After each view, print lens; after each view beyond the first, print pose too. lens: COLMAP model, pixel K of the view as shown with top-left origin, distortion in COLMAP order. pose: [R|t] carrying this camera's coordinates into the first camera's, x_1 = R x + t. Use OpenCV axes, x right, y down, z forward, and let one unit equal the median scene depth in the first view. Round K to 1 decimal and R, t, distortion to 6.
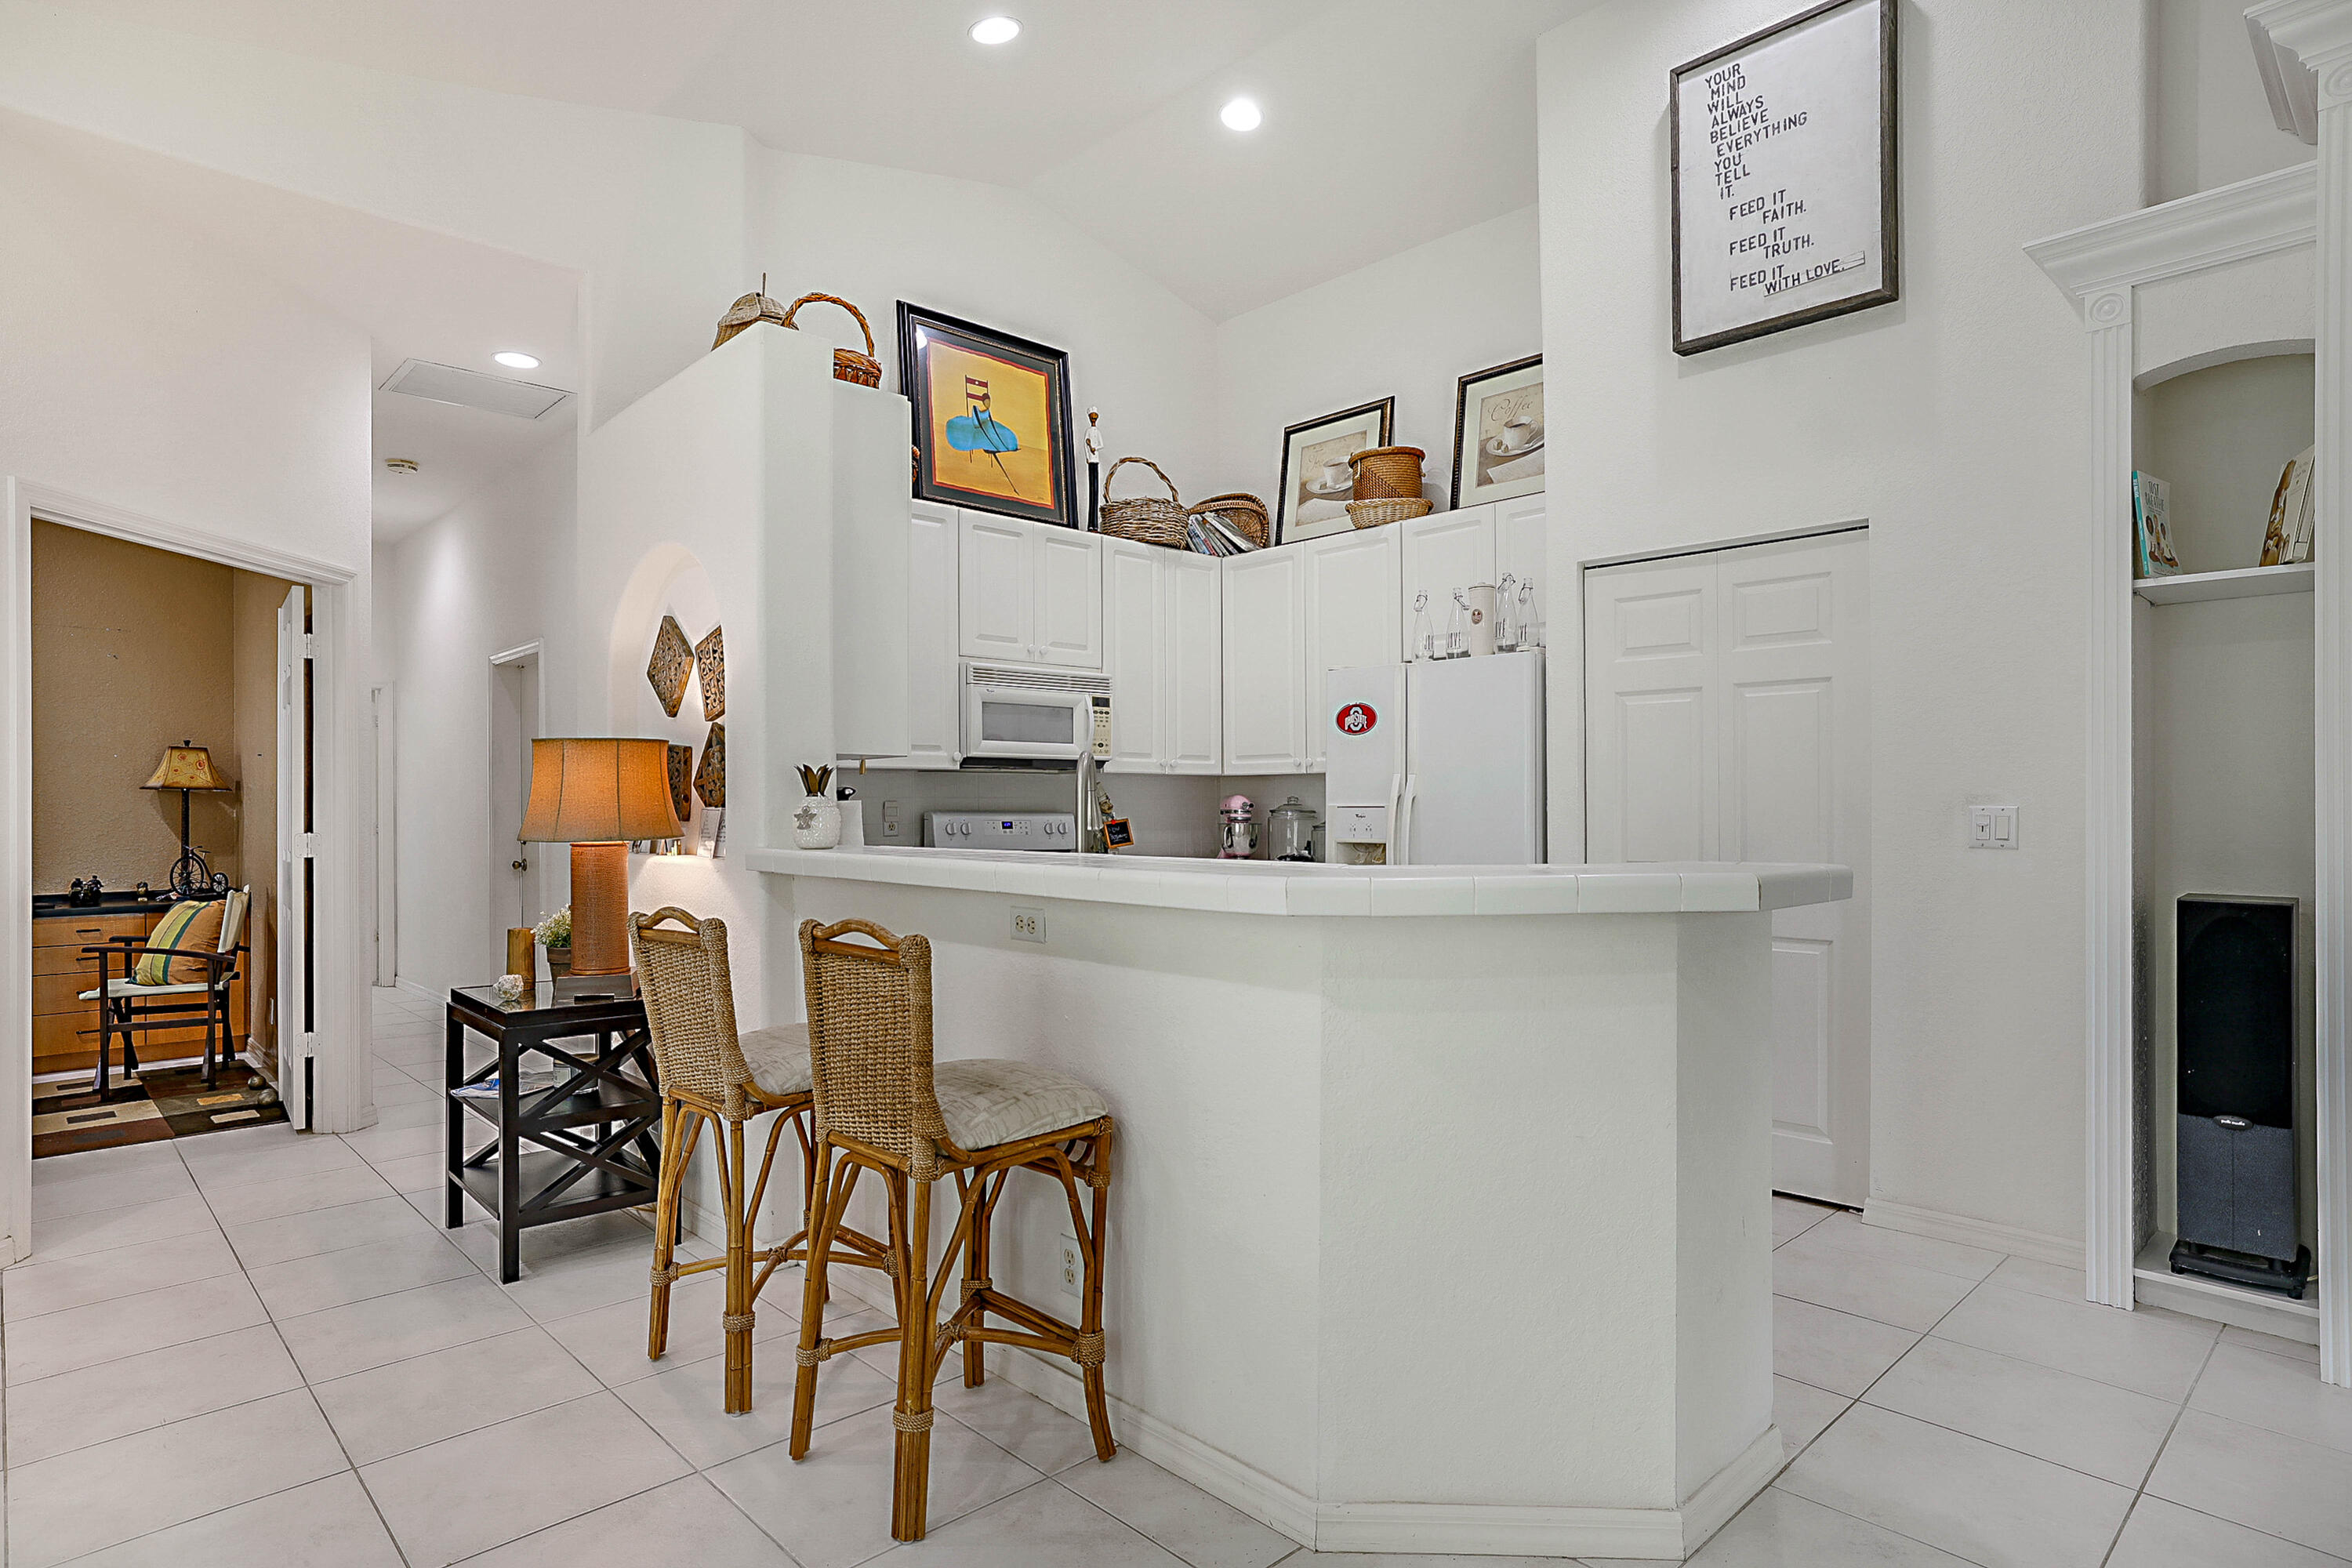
lens RADIAL K [[1302.8, 0, 1176.0], [0, 1302.8, 784.0], [0, 0, 1]] dist [-0.004537, 0.000655]
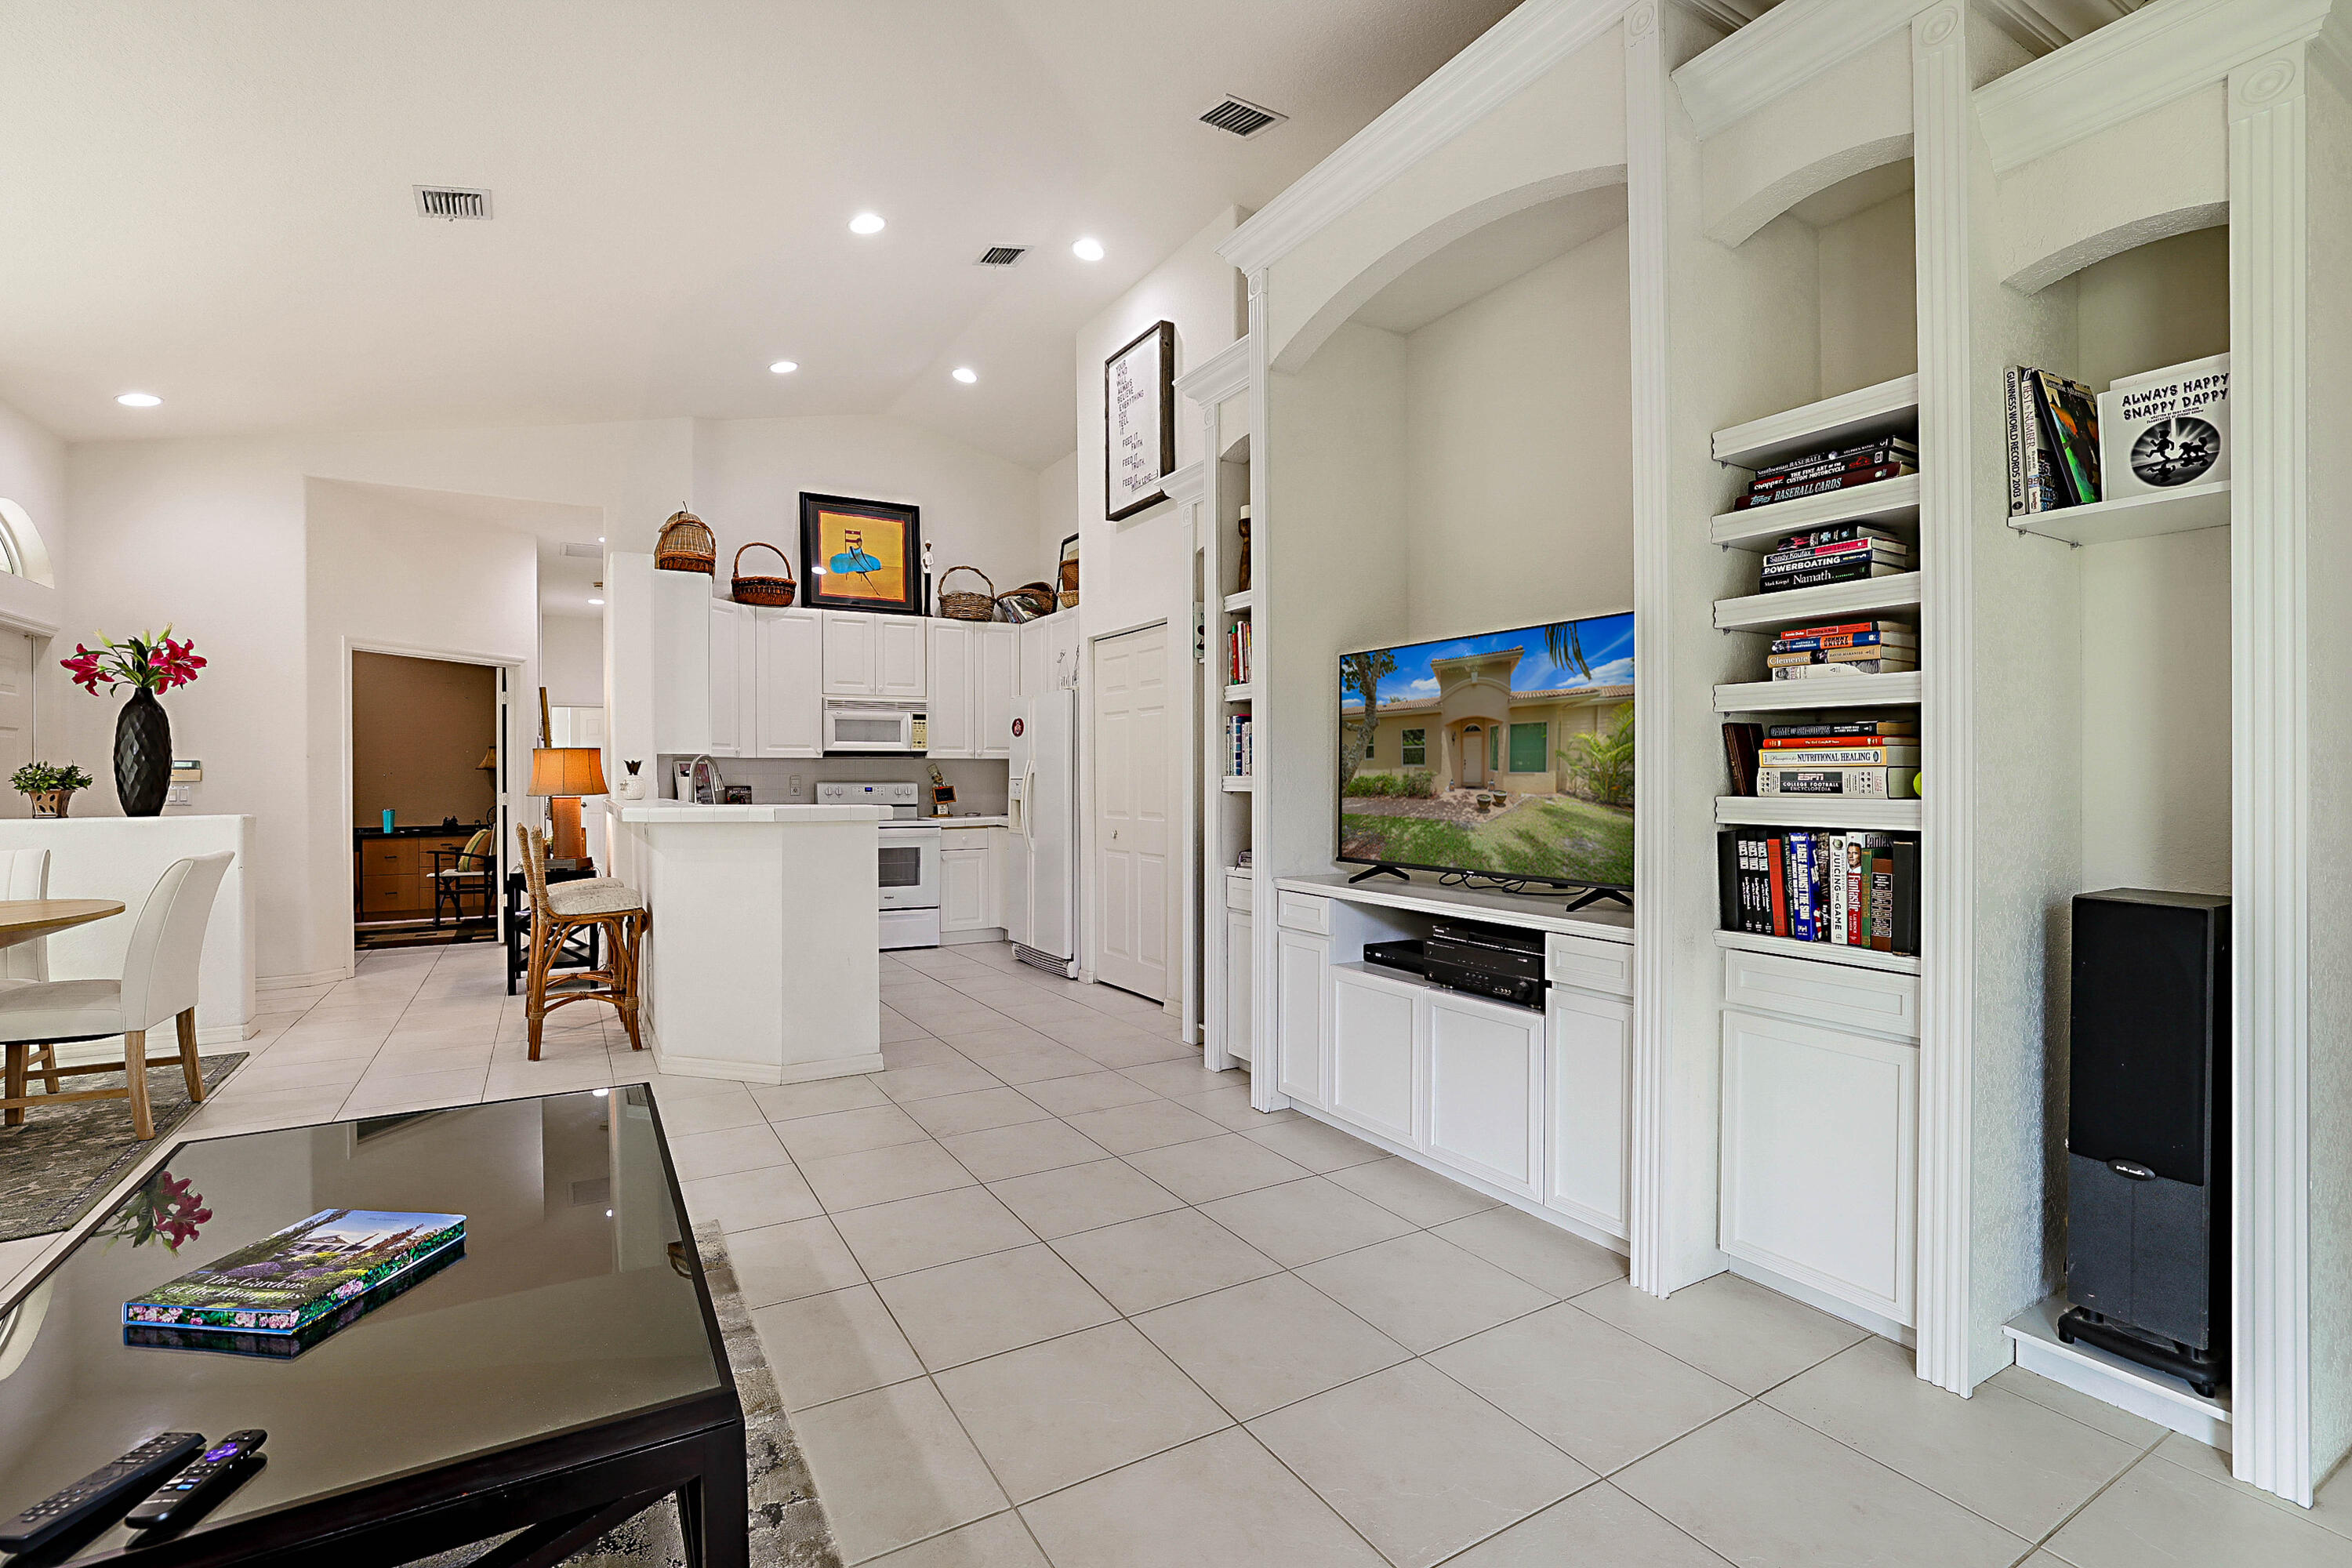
lens RADIAL K [[1054.8, 0, 1183.4], [0, 1054.8, 771.9], [0, 0, 1]] dist [-0.056789, -0.000078]
pose [[0.979167, -0.003982, -0.203016, 0.560421], [0.006820, 0.999889, 0.013283, -0.007648], [0.202940, -0.014391, 0.979085, -0.272377]]
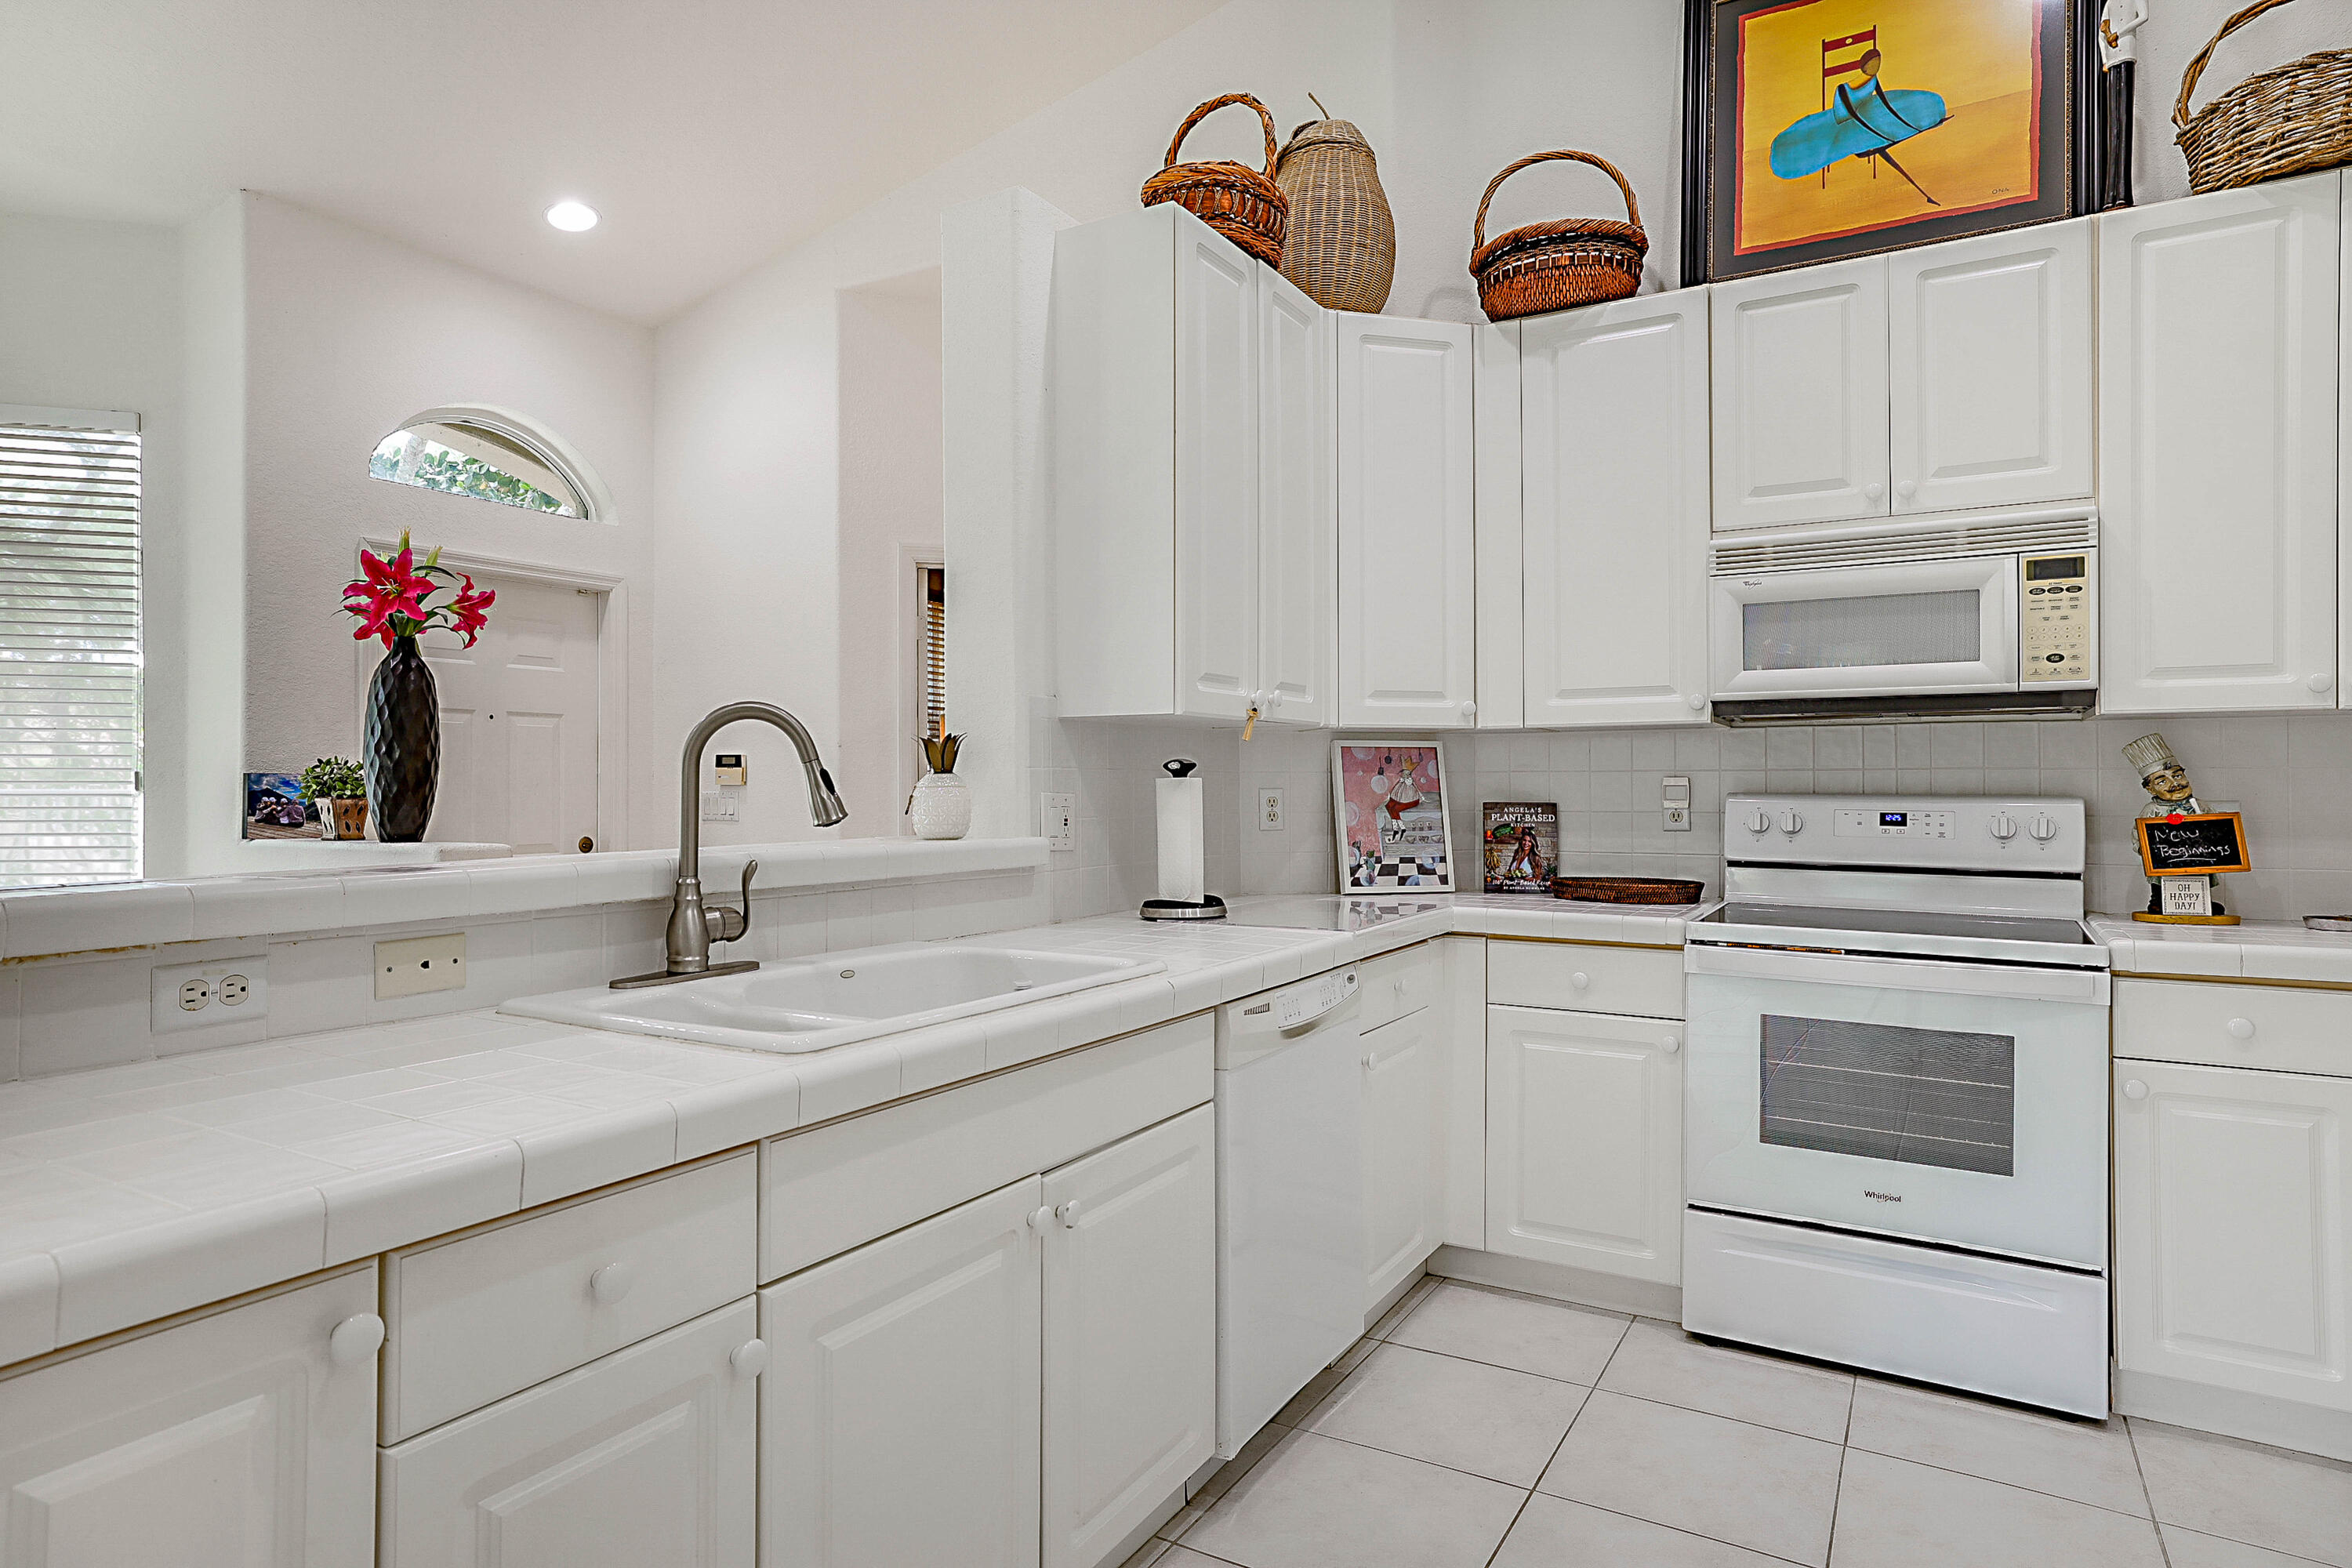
lens RADIAL K [[1329.9, 0, 1169.3], [0, 1329.9, 776.8], [0, 0, 1]] dist [-0.020585, 0.037562]
pose [[0.294152, -0.007062, -0.955733, 0.316646], [0.018530, 0.999827, -0.001685, 0.008861], [0.955579, -0.017214, 0.294232, 0.545912]]
